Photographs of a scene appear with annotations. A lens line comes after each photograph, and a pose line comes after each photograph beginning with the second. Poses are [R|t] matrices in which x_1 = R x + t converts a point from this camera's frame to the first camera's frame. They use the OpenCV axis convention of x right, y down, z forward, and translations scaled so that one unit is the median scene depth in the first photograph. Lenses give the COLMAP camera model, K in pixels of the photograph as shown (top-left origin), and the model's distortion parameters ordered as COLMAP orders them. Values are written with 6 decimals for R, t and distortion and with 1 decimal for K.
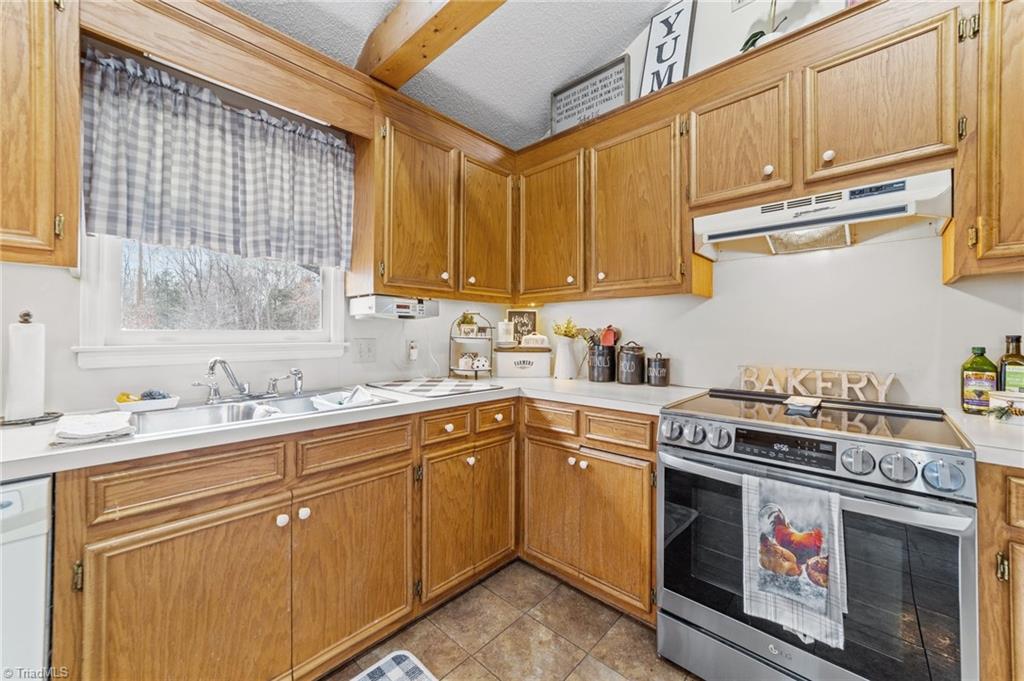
lens RADIAL K [[390.4, 0, 508.3], [0, 390.4, 335.3], [0, 0, 1]] dist [-0.015493, 0.007630]
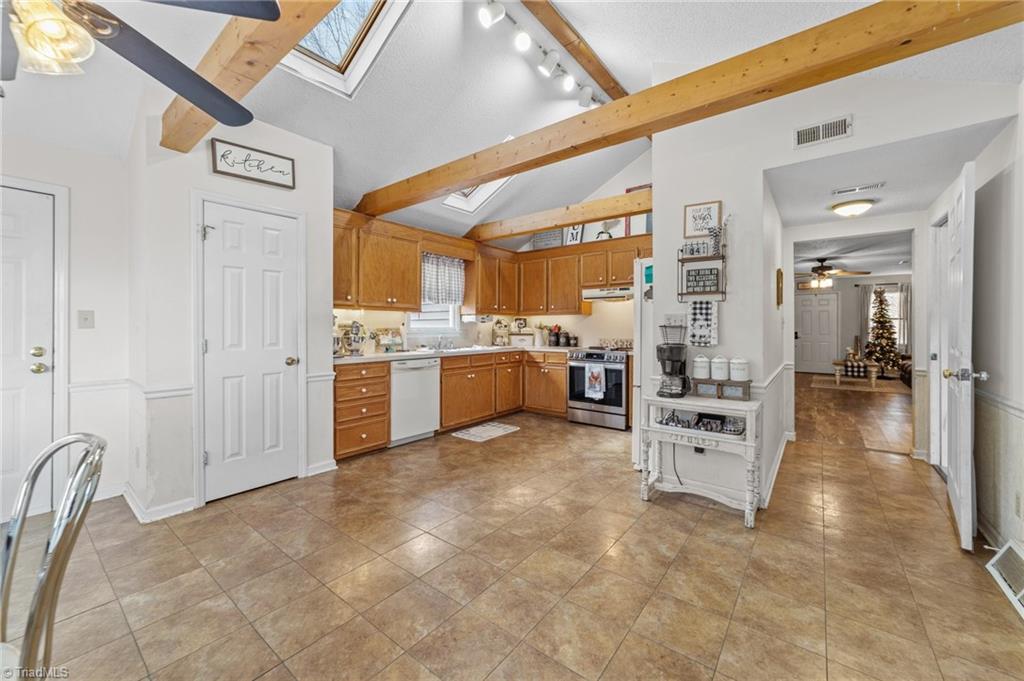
lens RADIAL K [[394.5, 0, 507.5], [0, 394.5, 331.4], [0, 0, 1]] dist [-0.015007, 0.007562]
pose [[0.996339, -0.003098, 0.085439, -0.355782], [0.002340, 0.999957, 0.008977, -0.004750], [-0.085464, -0.008744, 0.996303, -1.955890]]
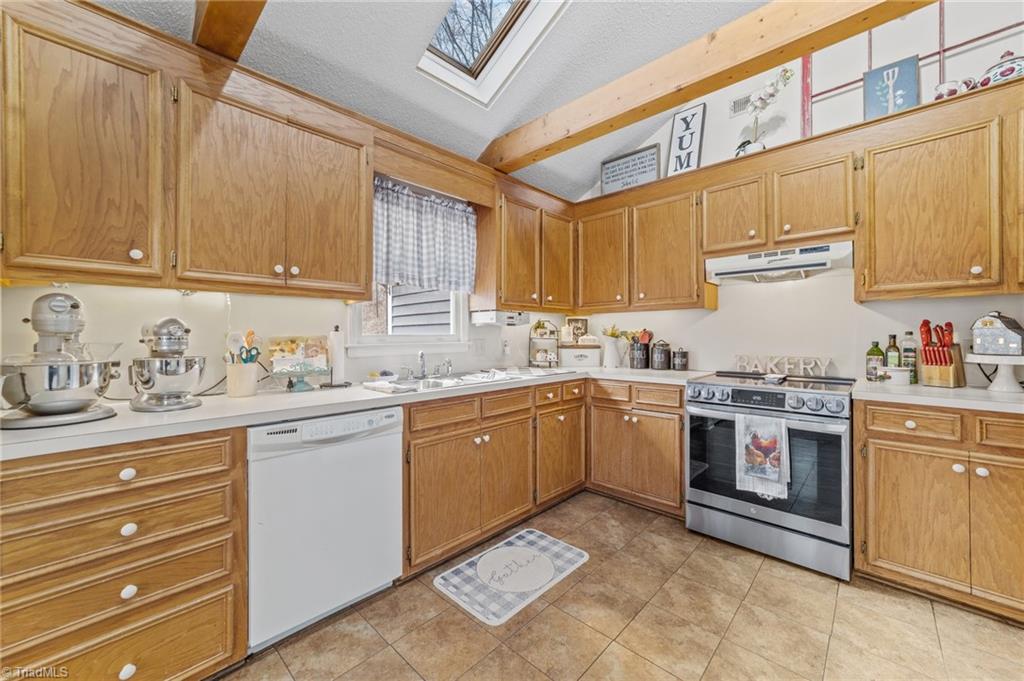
lens RADIAL K [[390.6, 0, 509.1], [0, 390.6, 337.4], [0, 0, 1]] dist [-0.016100, 0.007485]
pose [[0.999941, -0.006711, -0.008510, -0.278415], [0.006733, 0.999974, 0.002618, -0.001985], [0.008492, -0.002676, 0.999960, -0.527093]]
